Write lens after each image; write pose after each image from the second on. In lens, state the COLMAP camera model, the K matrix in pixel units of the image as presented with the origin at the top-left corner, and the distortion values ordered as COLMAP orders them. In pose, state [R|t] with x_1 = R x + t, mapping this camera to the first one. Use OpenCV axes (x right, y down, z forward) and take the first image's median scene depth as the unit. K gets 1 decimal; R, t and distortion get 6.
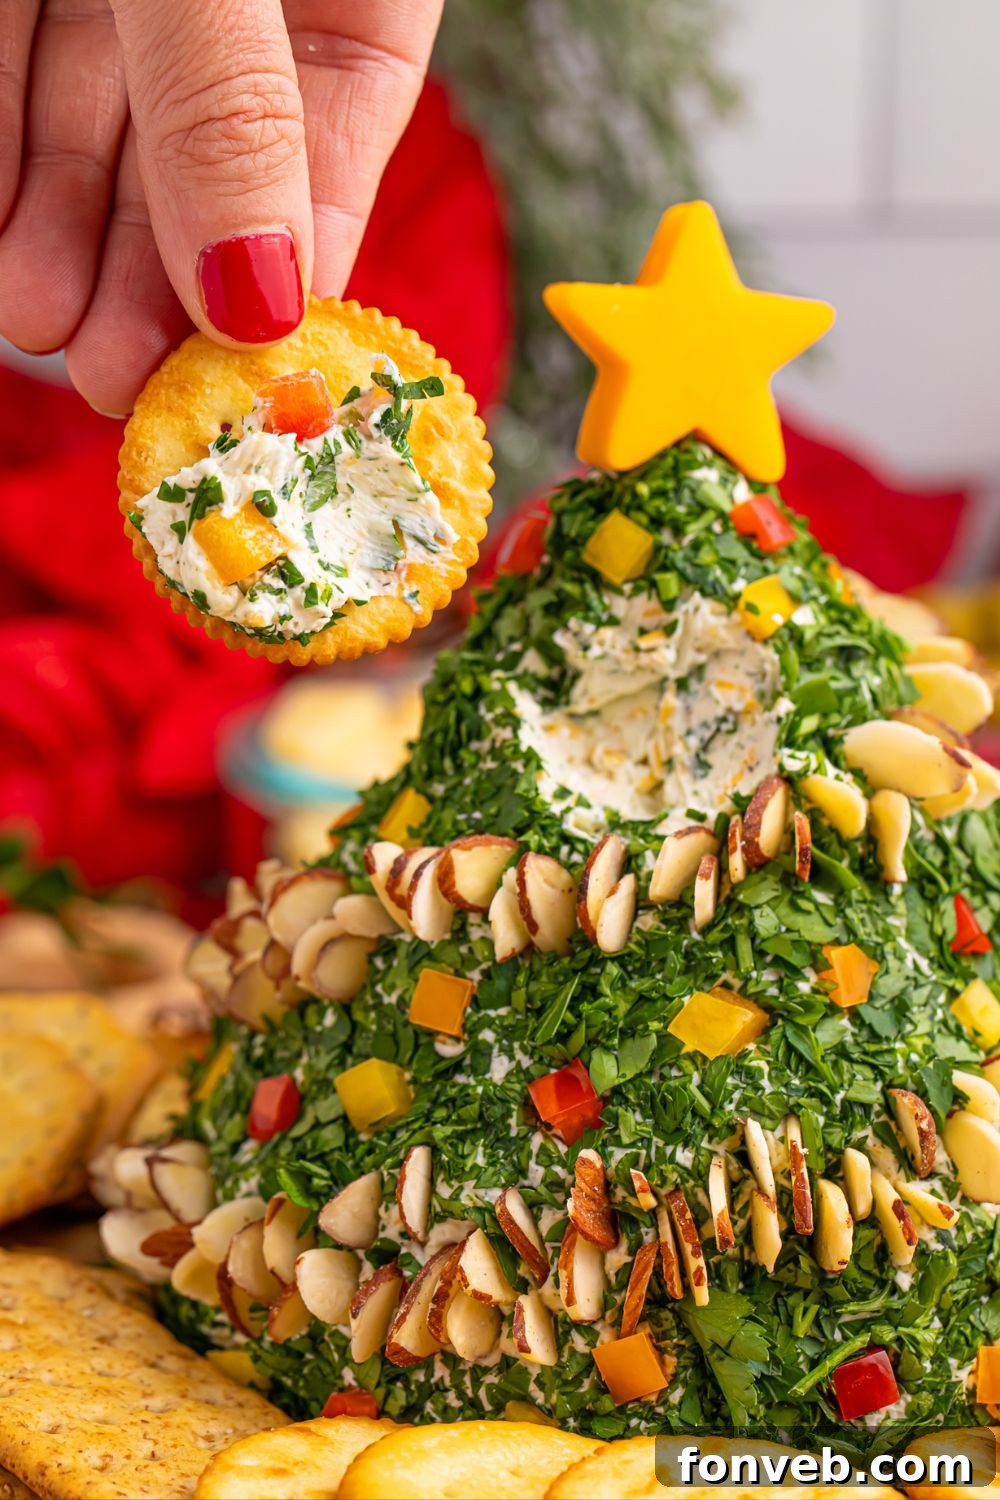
lens RADIAL K [[5091.0, 0, 598.5], [0, 5091.0, 484.1], [0, 0, 1]] dist [-0.197970, 0.933030]
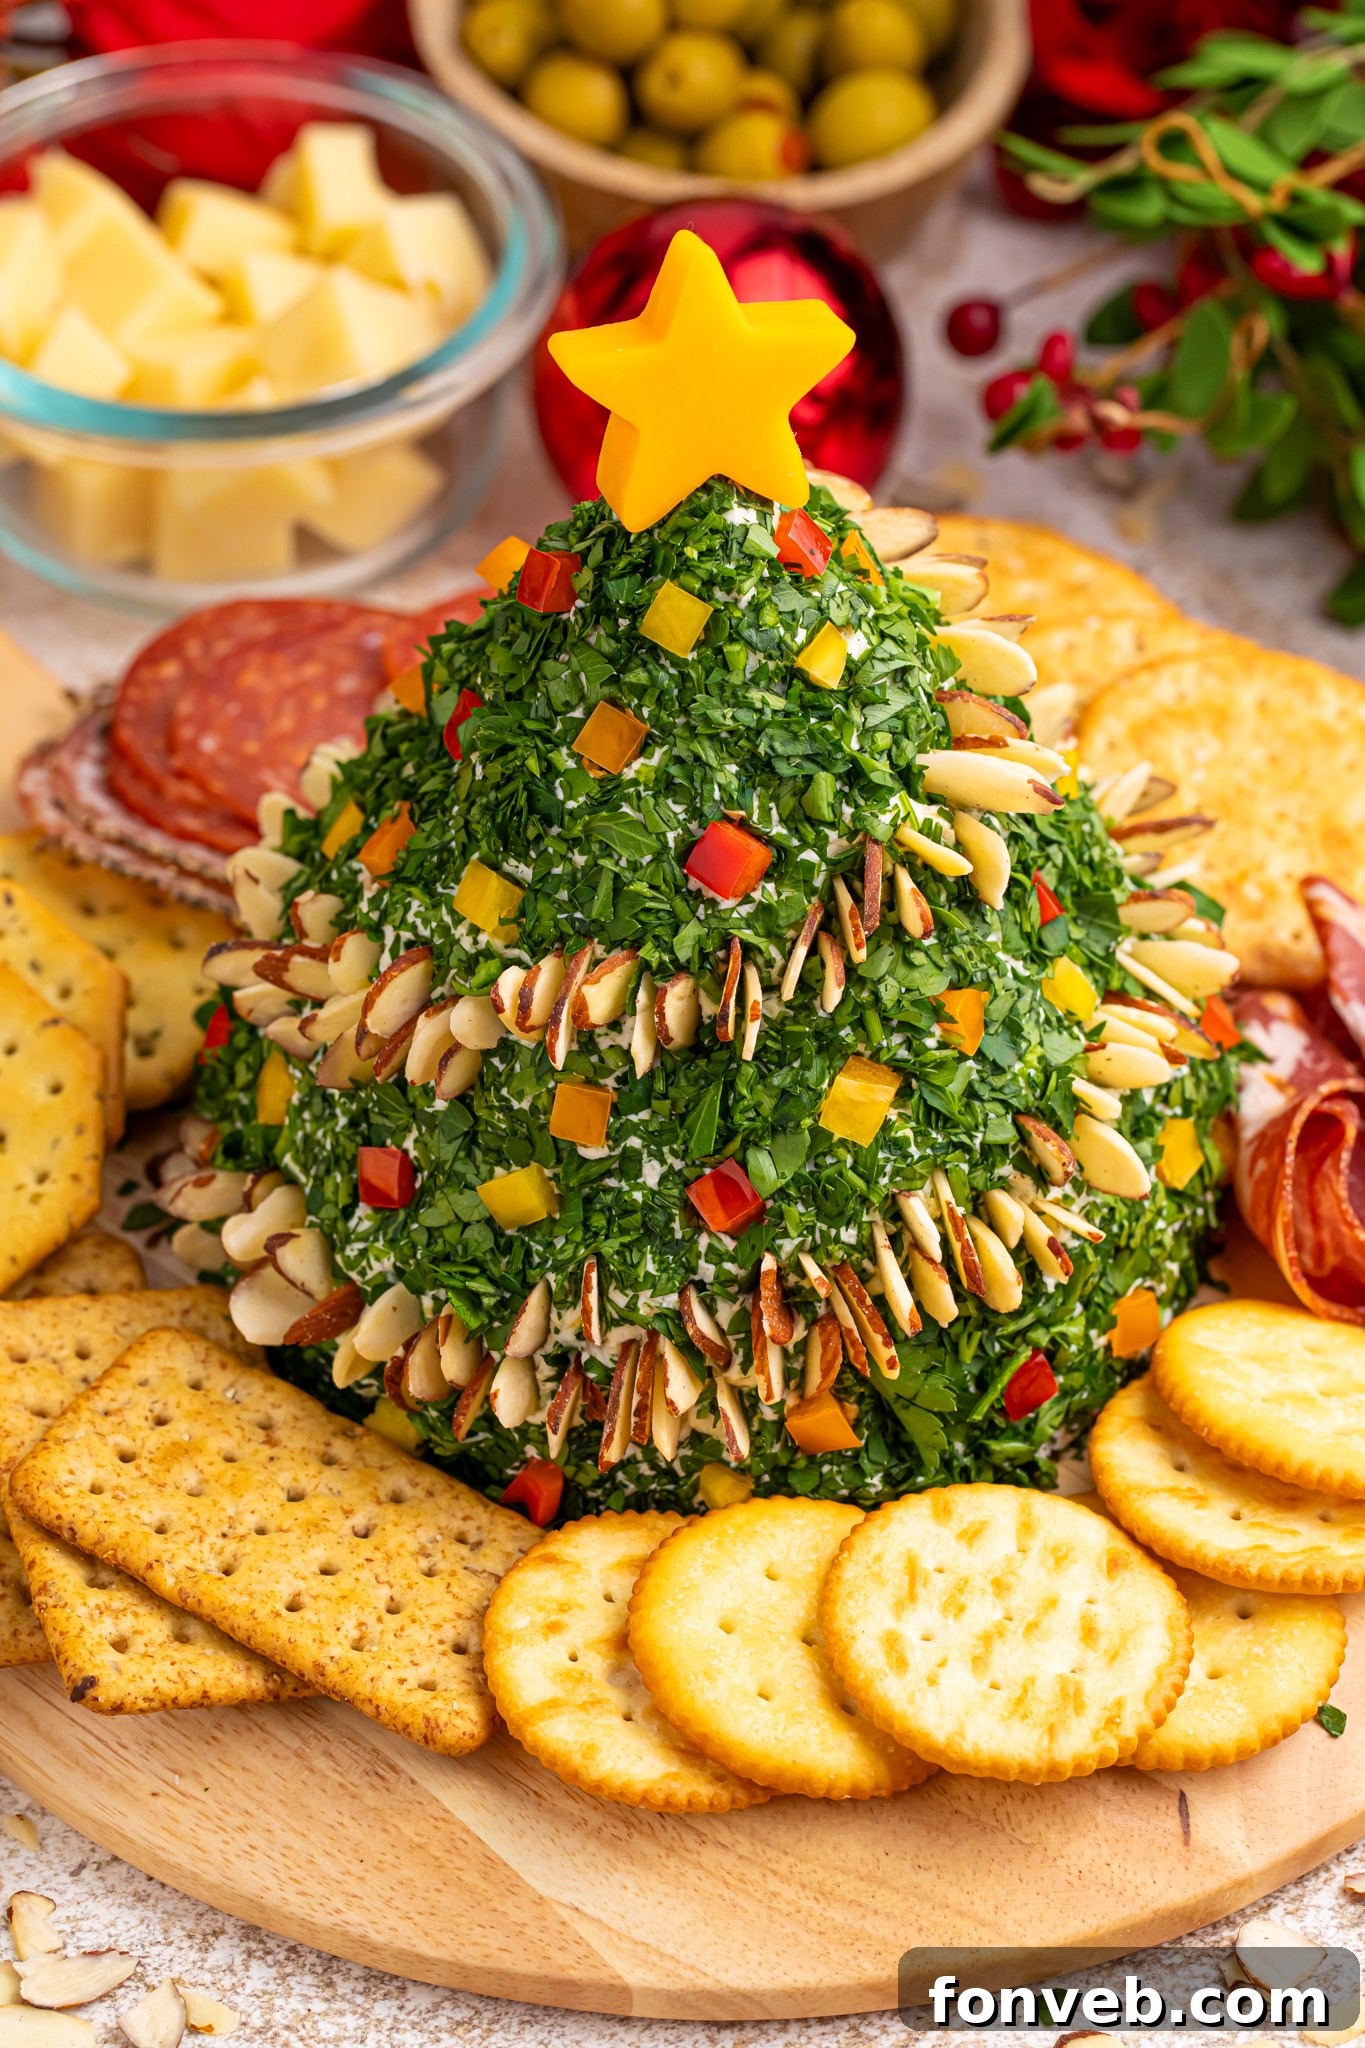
lens RADIAL K [[6656.4, 0, 683.9], [0, 6656.4, 1025.2], [0, 0, 1]] dist [-0.061751, 0.099423]
pose [[0.958270, -0.200974, 0.203292, -0.279327], [0.068526, 0.851911, 0.519184, -0.604091], [-0.277529, -0.483588, 0.830133, -0.096551]]
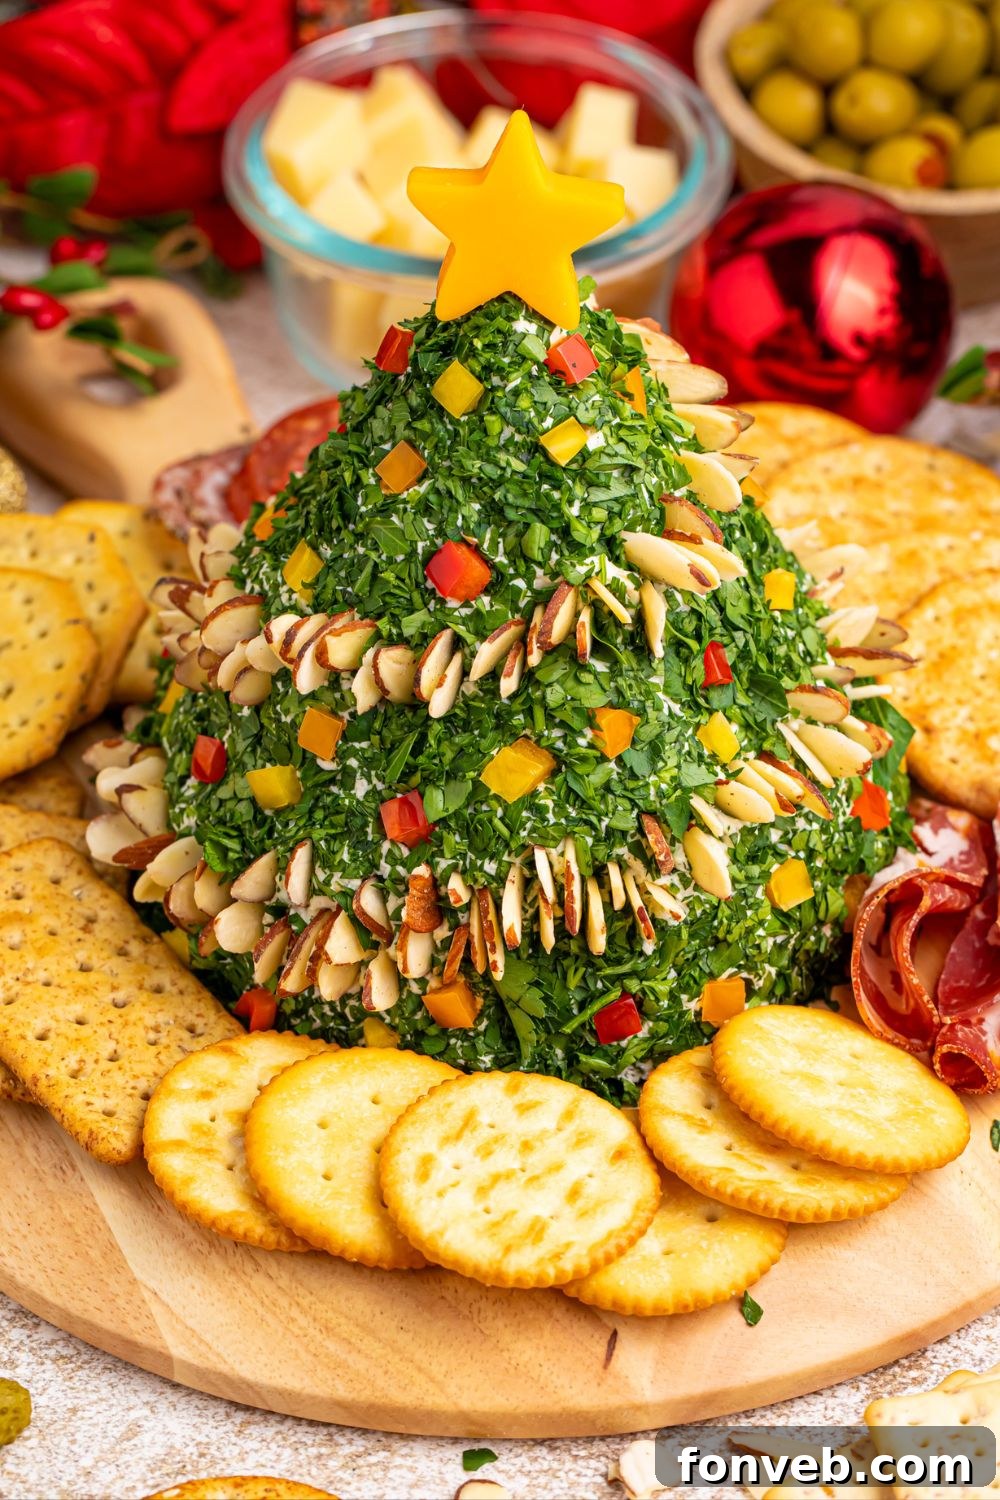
lens RADIAL K [[5491.2, 0, 453.4], [0, 5491.2, 719.8], [0, 0, 1]] dist [-0.012411, -2.103791]
pose [[0.996344, 0.035067, -0.077904, 0.121164], [0.003209, 0.895875, 0.444294, -0.564890], [0.085373, -0.442920, 0.892487, -0.321257]]
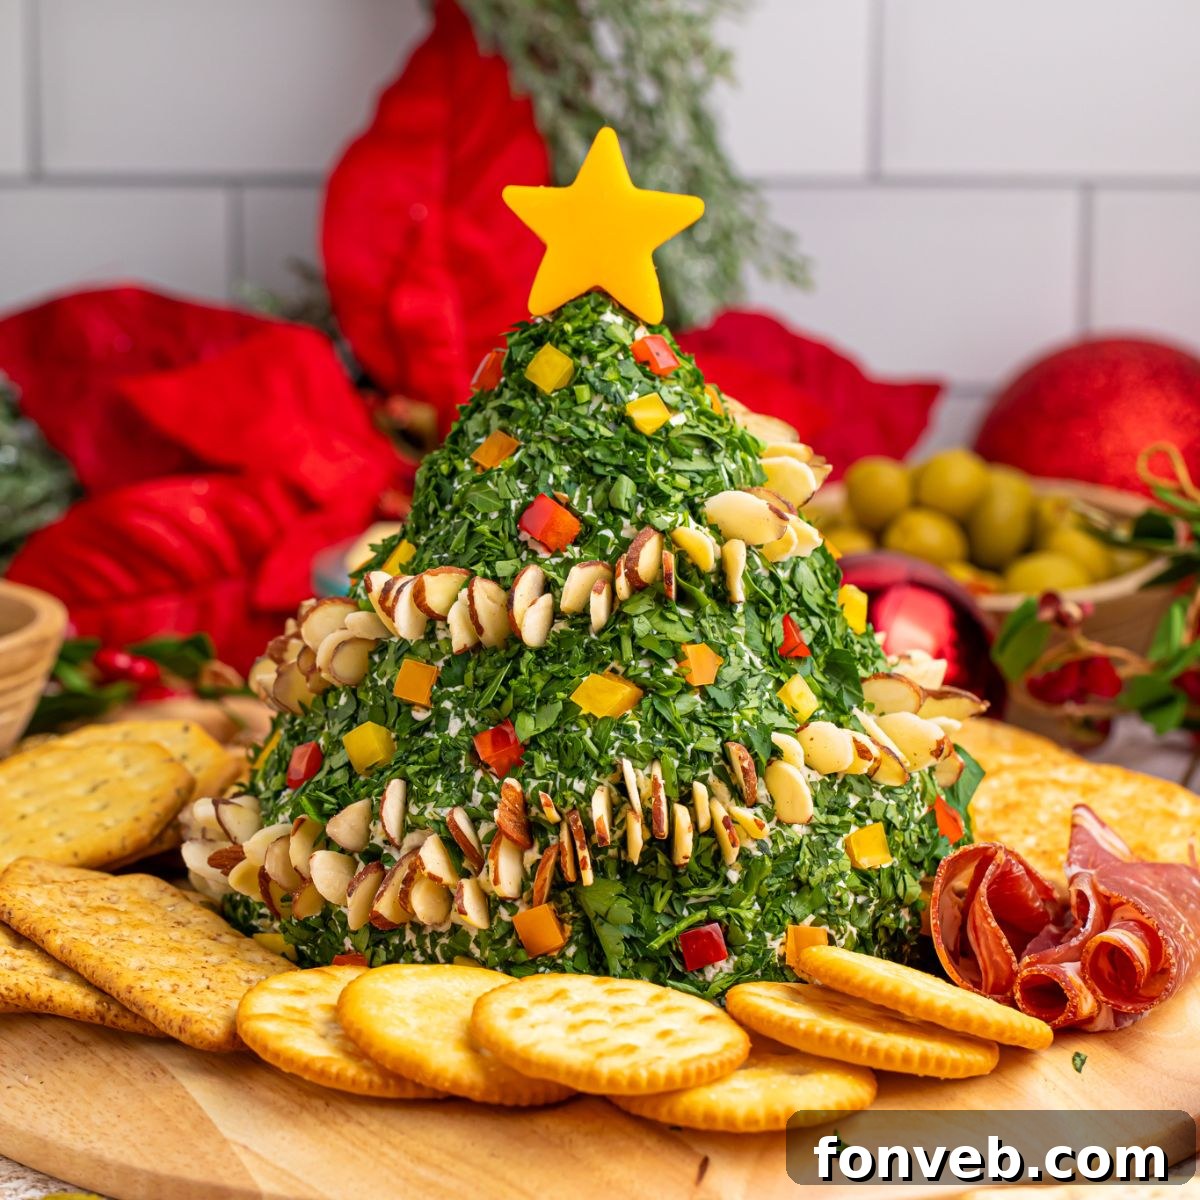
lens RADIAL K [[5606.7, 0, 598.5], [0, 5606.7, 598.5], [0, 0, 1]] dist [0.038210, -3.368146]
pose [[0.998167, 0.007663, -0.060039, 0.115706], [-0.007182, 0.999940, 0.008221, 0.065655], [0.060099, -0.007775, 0.998162, -0.575306]]
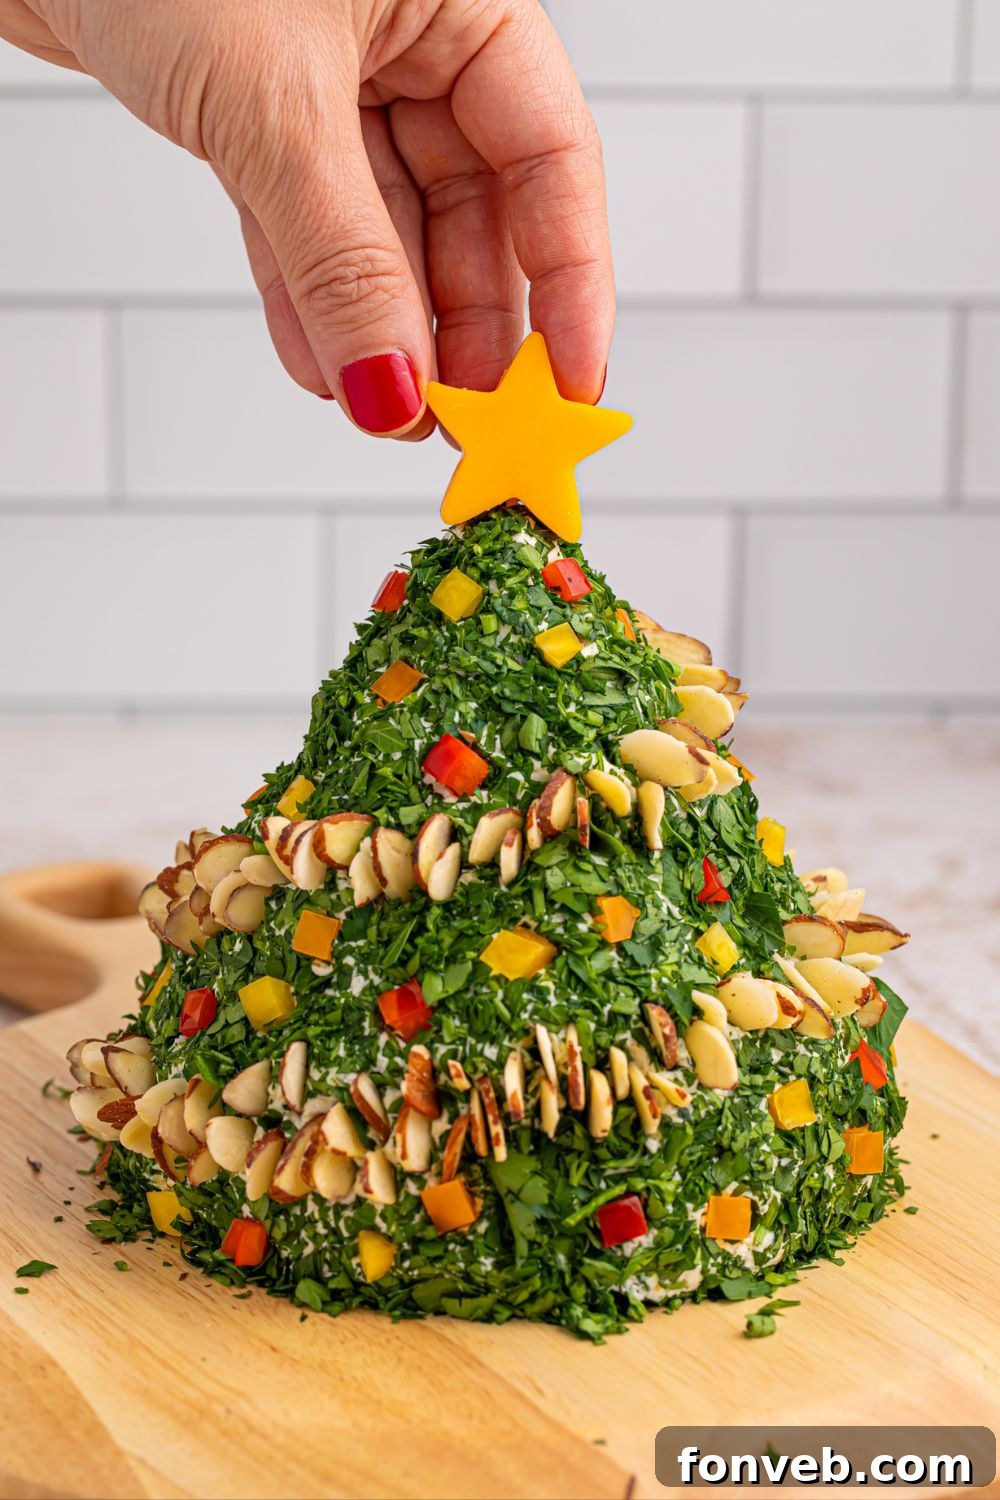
lens RADIAL K [[4815.1, 0, 460.1], [0, 4815.1, 667.4], [0, 0, 1]] dist [-0.031798, -0.081125]
pose [[0.998845, 0.007458, -0.047467, 0.068333], [-0.004727, 0.998340, 0.057400, -0.043601], [0.047816, -0.057109, 0.997222, -0.276202]]
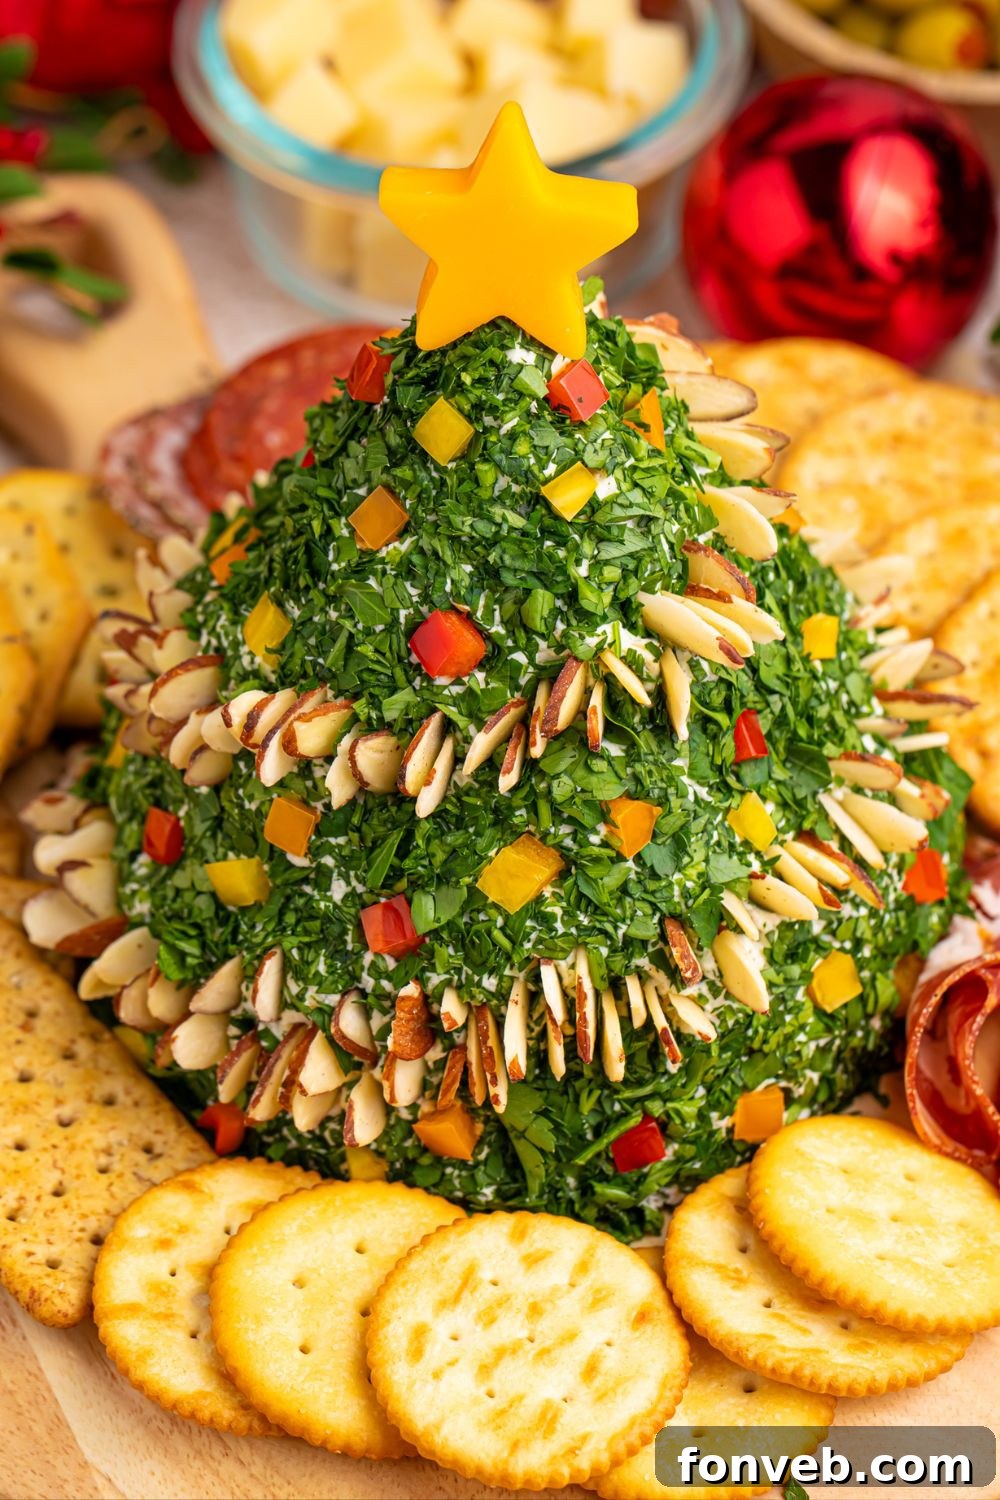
lens RADIAL K [[4933.4, 0, 534.7], [0, 4933.4, 801.5], [0, 0, 1]] dist [0.040662, 0.475259]
pose [[0.997957, 0.030320, -0.056241, 0.090774], [0.006090, 0.831086, 0.556111, -0.544685], [0.063602, -0.555317, 0.829203, 0.056985]]
